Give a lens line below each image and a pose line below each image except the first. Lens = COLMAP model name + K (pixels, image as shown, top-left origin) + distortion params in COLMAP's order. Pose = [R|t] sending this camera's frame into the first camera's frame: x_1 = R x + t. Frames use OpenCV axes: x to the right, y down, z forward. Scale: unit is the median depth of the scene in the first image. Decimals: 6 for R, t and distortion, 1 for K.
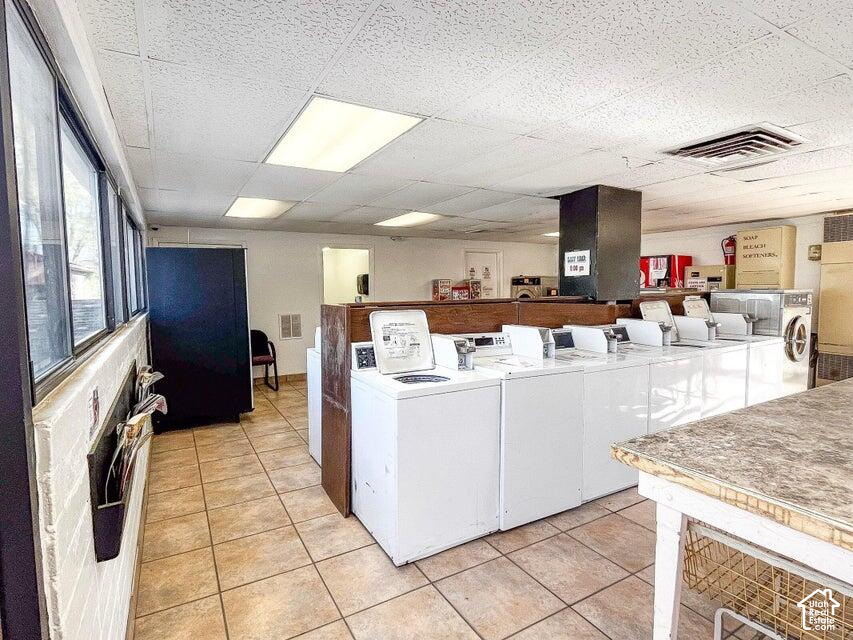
lens RADIAL K [[444.4, 0, 425.9], [0, 444.4, 317.7], [0, 0, 1]] dist [-0.007129, -0.001292]
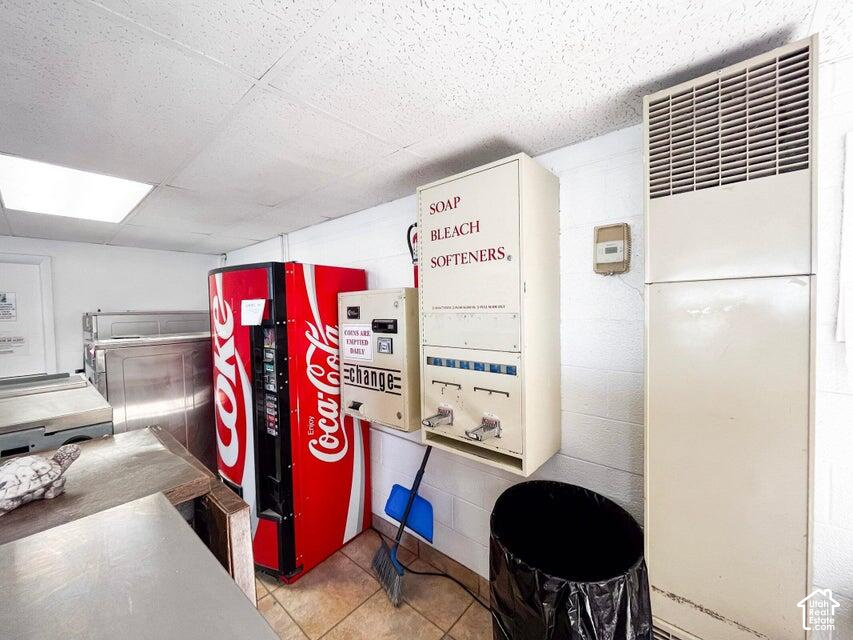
lens RADIAL K [[344.3, 0, 425.9], [0, 344.3, 320.9], [0, 0, 1]] dist [-0.011743, -0.000706]
pose [[0.943359, -0.017264, 0.331324, 0.891245], [0.030814, 0.998888, -0.035687, -0.121115], [-0.330339, 0.043875, 0.942842, 1.078423]]
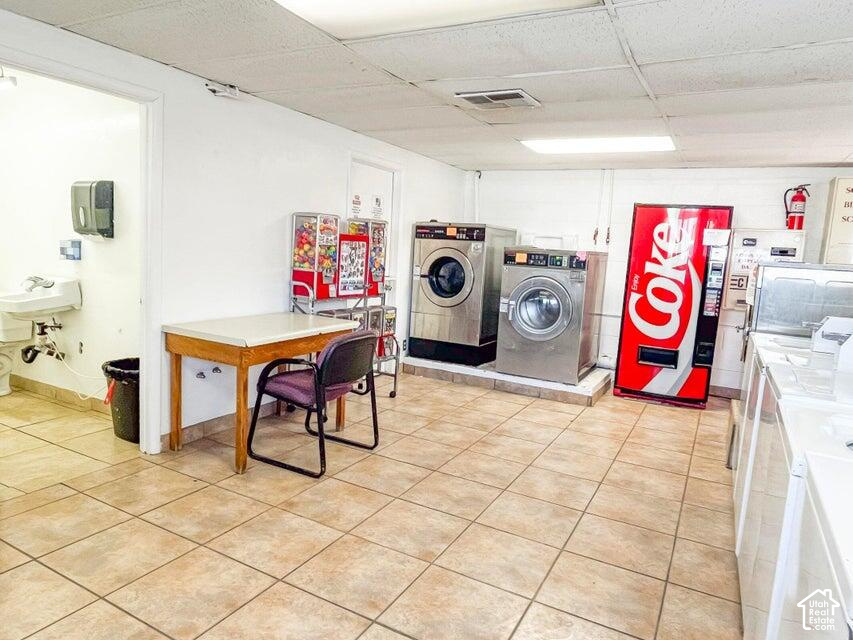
lens RADIAL K [[563.2, 0, 420.6], [0, 563.2, 319.3], [0, 0, 1]] dist [-0.000947, 0.002258]
pose [[0.851642, -0.006835, 0.524079, -0.309694], [-0.029863, 0.997658, 0.061538, -0.038841], [-0.523272, -0.068059, 0.849443, 0.887381]]
